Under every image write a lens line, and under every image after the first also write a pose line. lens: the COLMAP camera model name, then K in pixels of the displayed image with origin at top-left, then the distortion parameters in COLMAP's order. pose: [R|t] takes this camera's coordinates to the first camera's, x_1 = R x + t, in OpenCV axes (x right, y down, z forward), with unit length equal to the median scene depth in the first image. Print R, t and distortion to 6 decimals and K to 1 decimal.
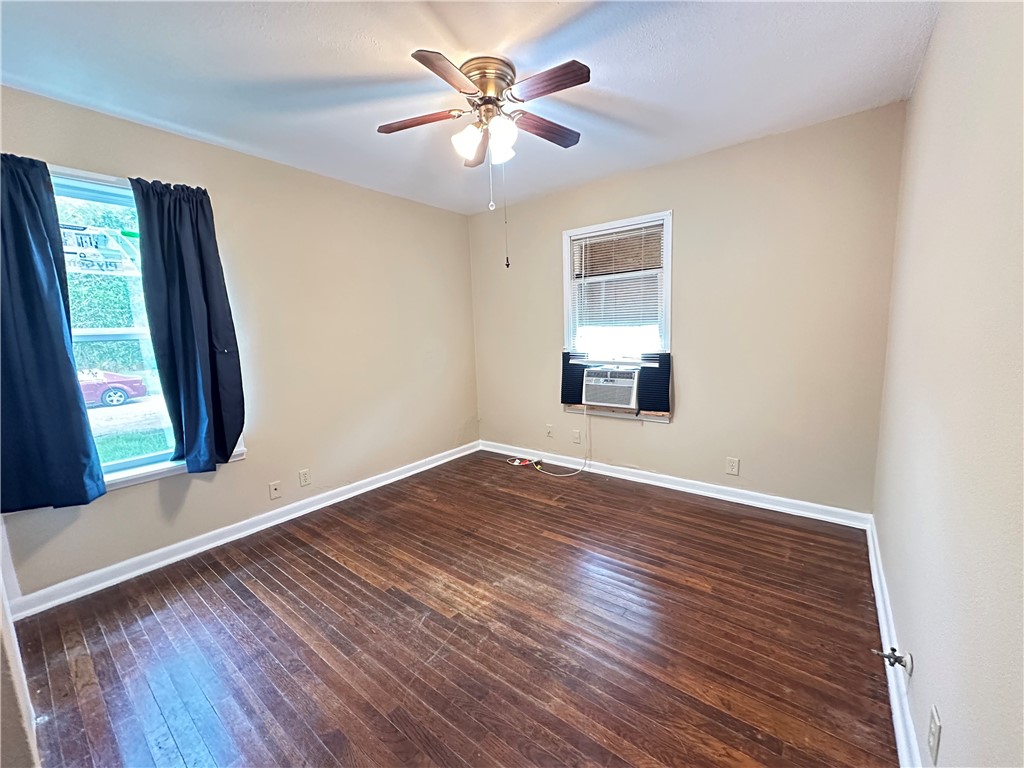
lens RADIAL K [[408.2, 0, 512.8], [0, 408.2, 384.4], [0, 0, 1]] dist [-0.004530, 0.000357]
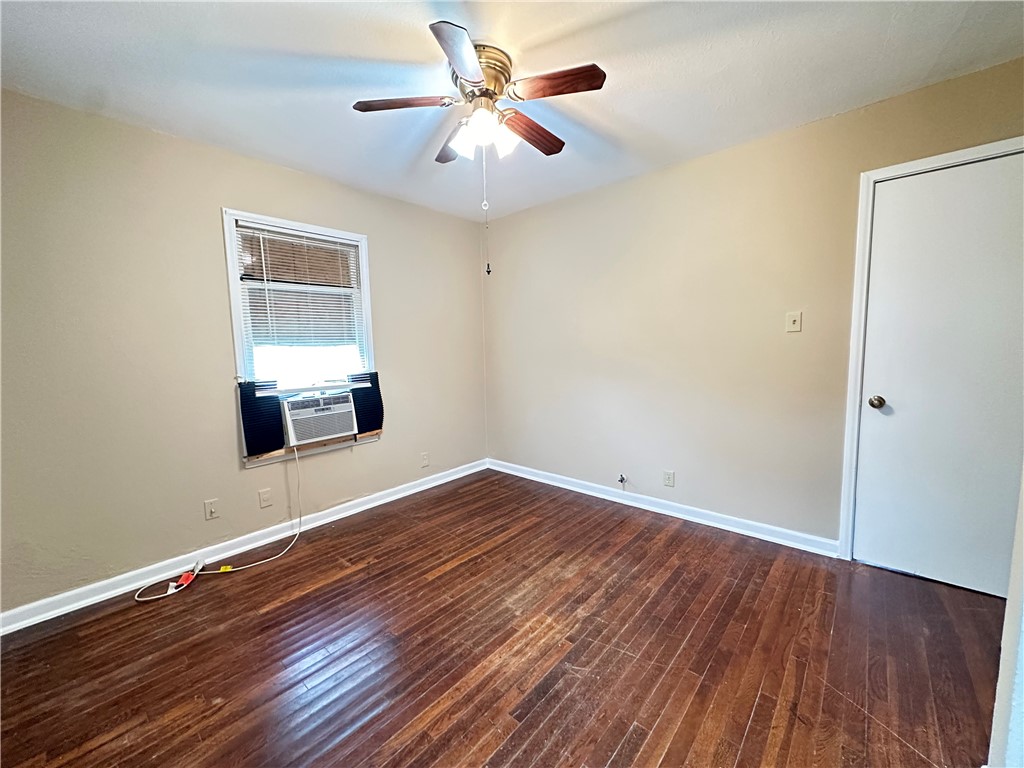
lens RADIAL K [[408.2, 0, 511.7], [0, 408.2, 383.1], [0, 0, 1]] dist [-0.004530, 0.000357]
pose [[0.062416, -0.066279, 0.995847, -0.852141], [0.157999, 0.985866, 0.055712, -0.070978], [-0.985465, 0.153865, 0.072006, 0.799347]]
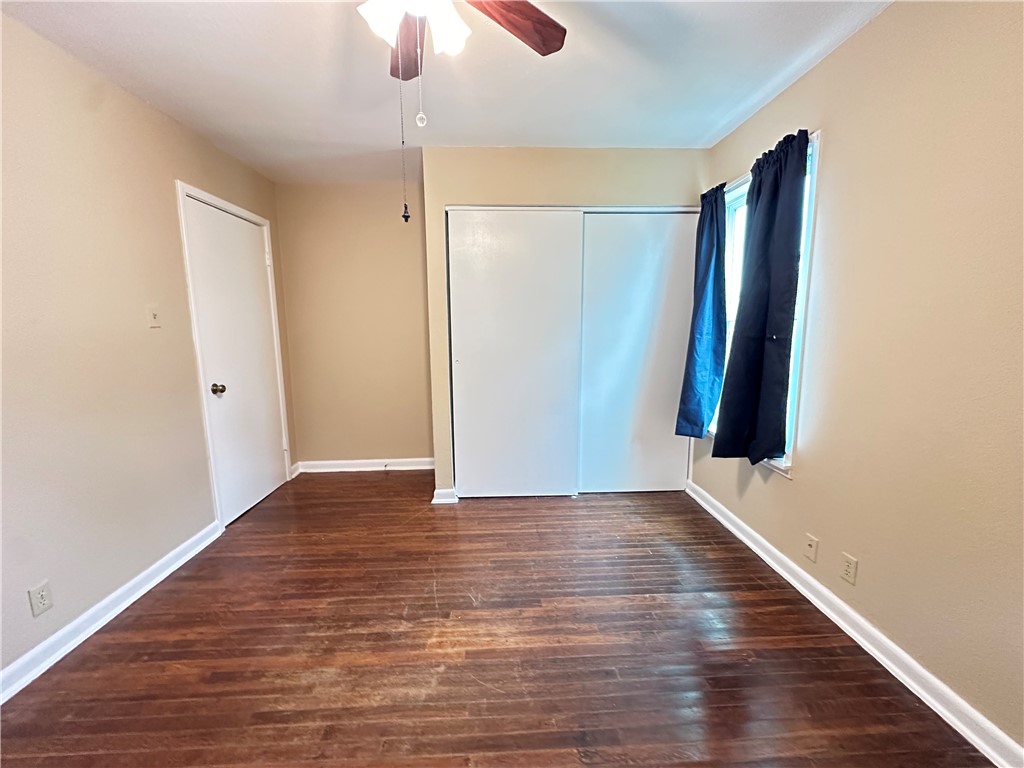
lens RADIAL K [[408.2, 0, 512.7], [0, 408.2, 384.7], [0, 0, 1]] dist [-0.004530, 0.000357]
pose [[-0.760908, 0.136369, -0.634368, 0.238844], [-0.052674, 0.961457, 0.269863, -0.197687], [0.646718, 0.238756, -0.724397, 1.379771]]
